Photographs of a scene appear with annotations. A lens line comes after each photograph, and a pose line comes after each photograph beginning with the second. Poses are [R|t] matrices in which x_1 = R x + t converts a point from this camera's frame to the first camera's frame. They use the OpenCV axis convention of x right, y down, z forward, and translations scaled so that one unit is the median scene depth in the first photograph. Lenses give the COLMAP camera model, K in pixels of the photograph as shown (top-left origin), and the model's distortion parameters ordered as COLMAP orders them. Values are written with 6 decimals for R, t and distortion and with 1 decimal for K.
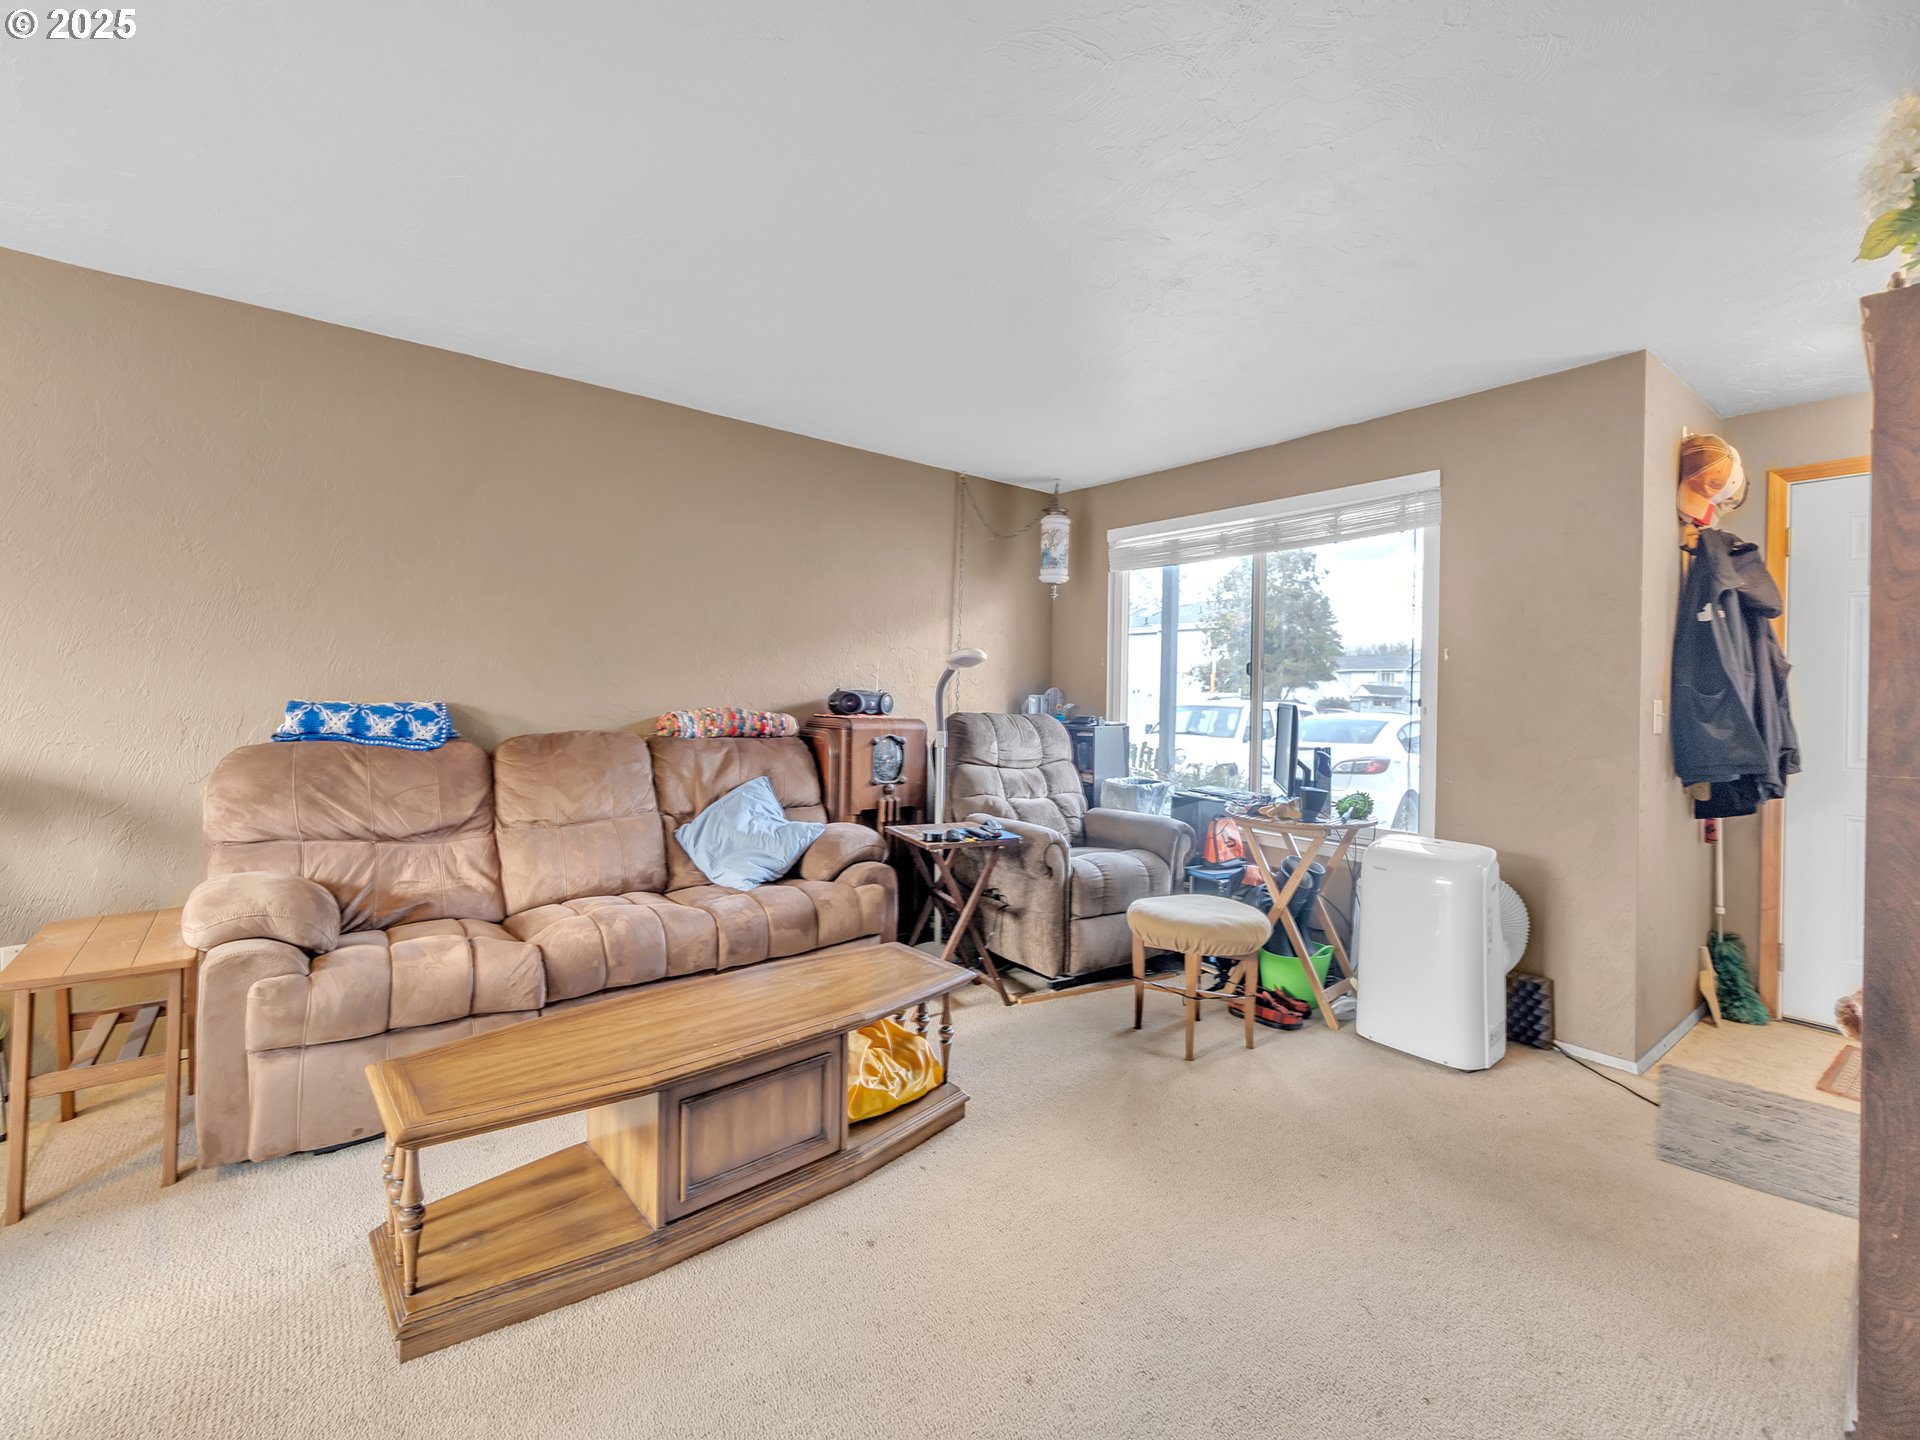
lens RADIAL K [[806.2, 0, 927.2], [0, 806.2, 694.6], [0, 0, 1]] dist [-0.001683, 0.000082]
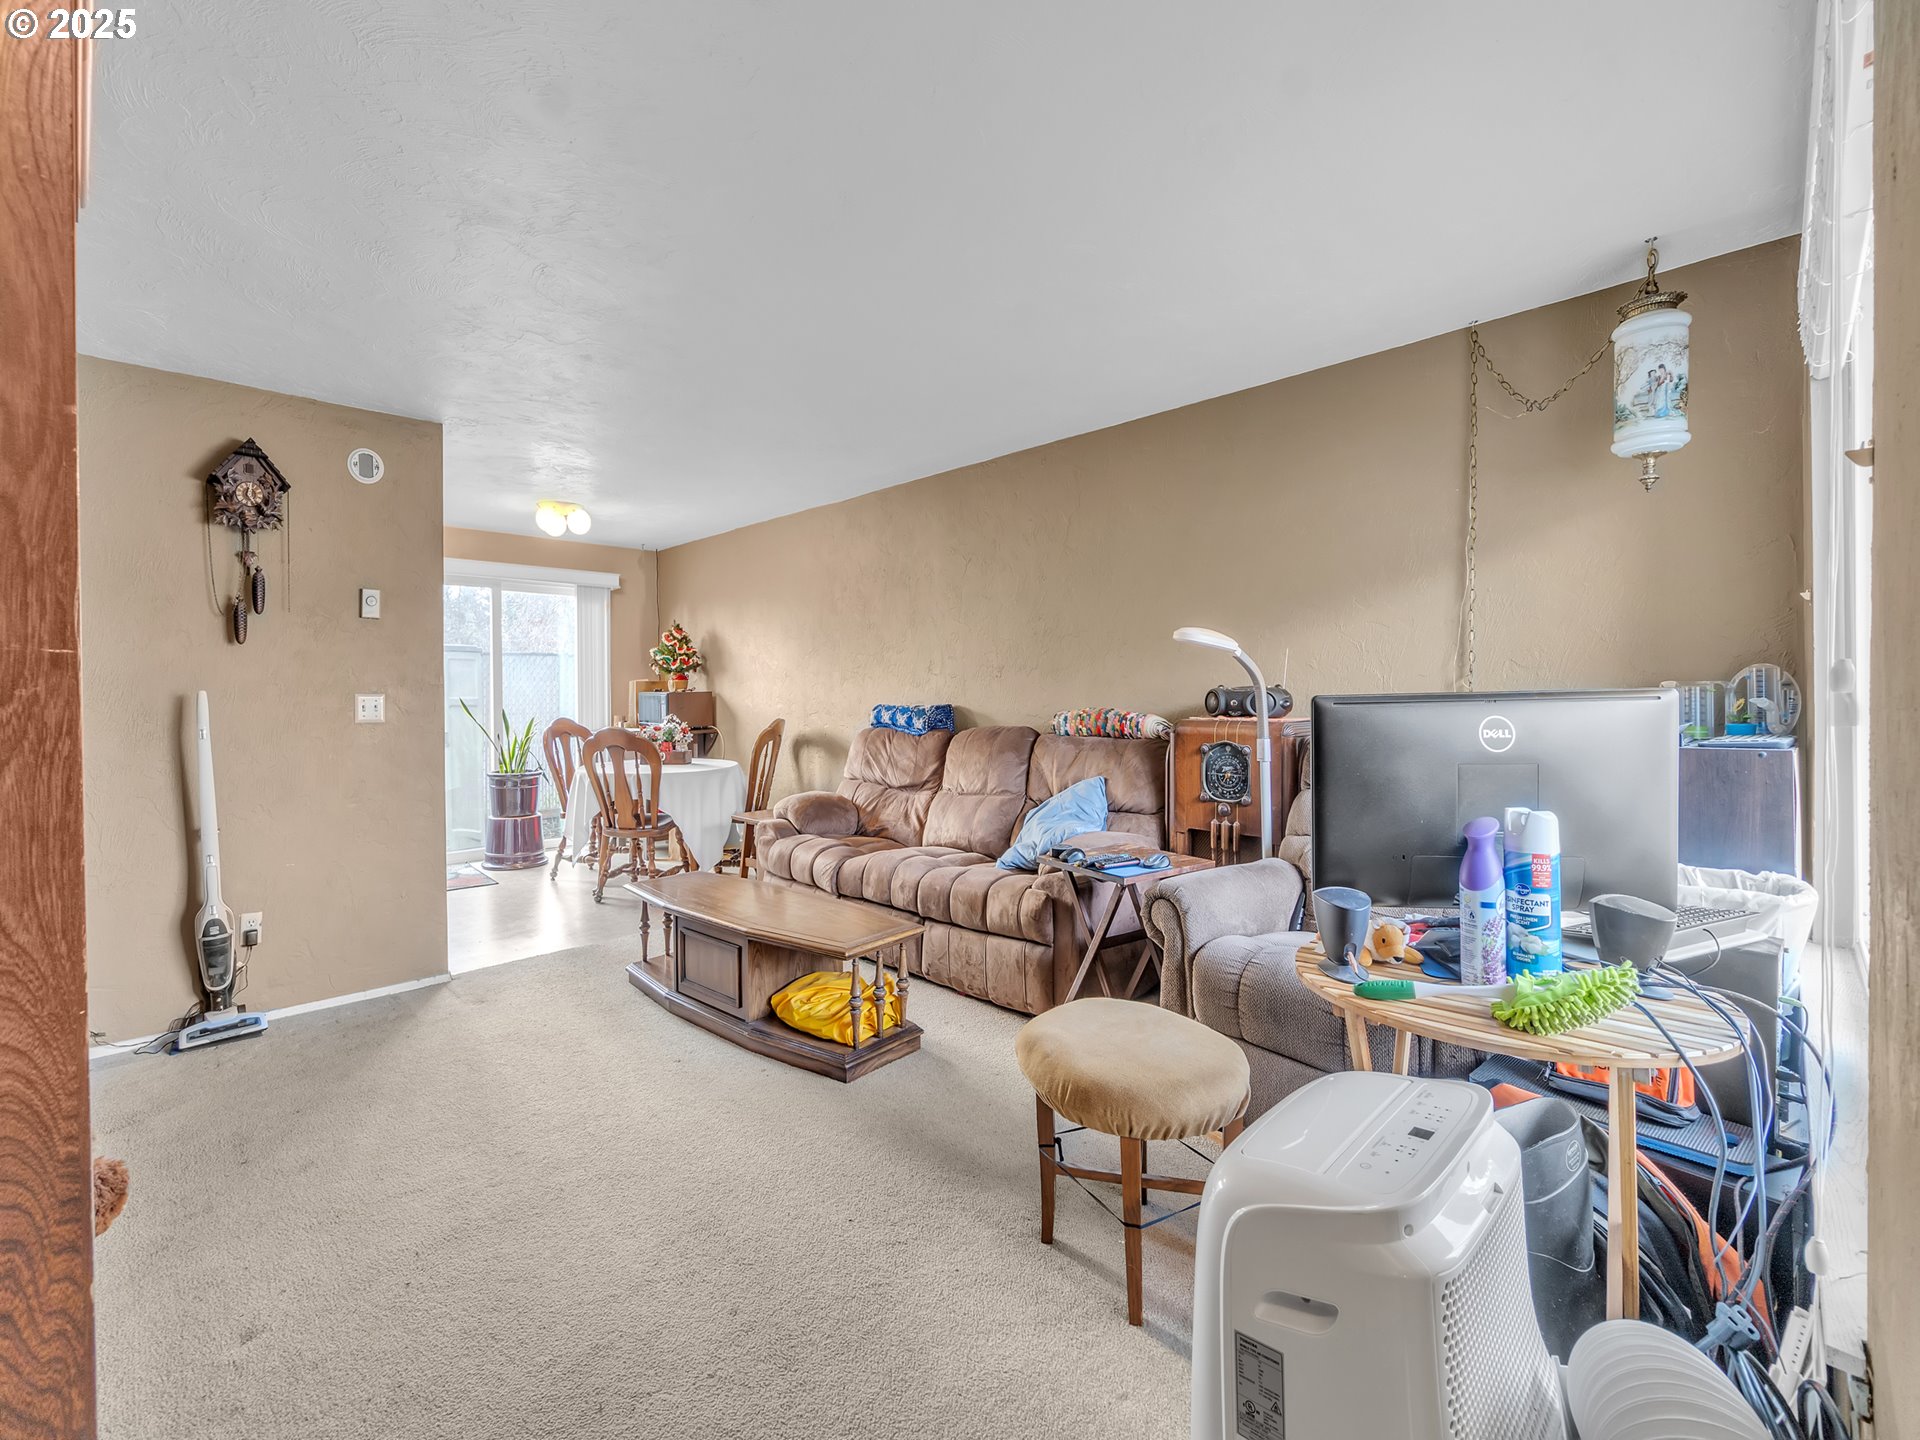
lens RADIAL K [[848.3, 0, 958.9], [0, 848.3, 701.2], [0, 0, 1]] dist [-0.008486, -0.000095]
pose [[0.124165, -0.011336, -0.992197, 0.979894], [0.014068, 0.999854, -0.009663, 0.018290], [0.992162, -0.012758, 0.124306, 0.828070]]
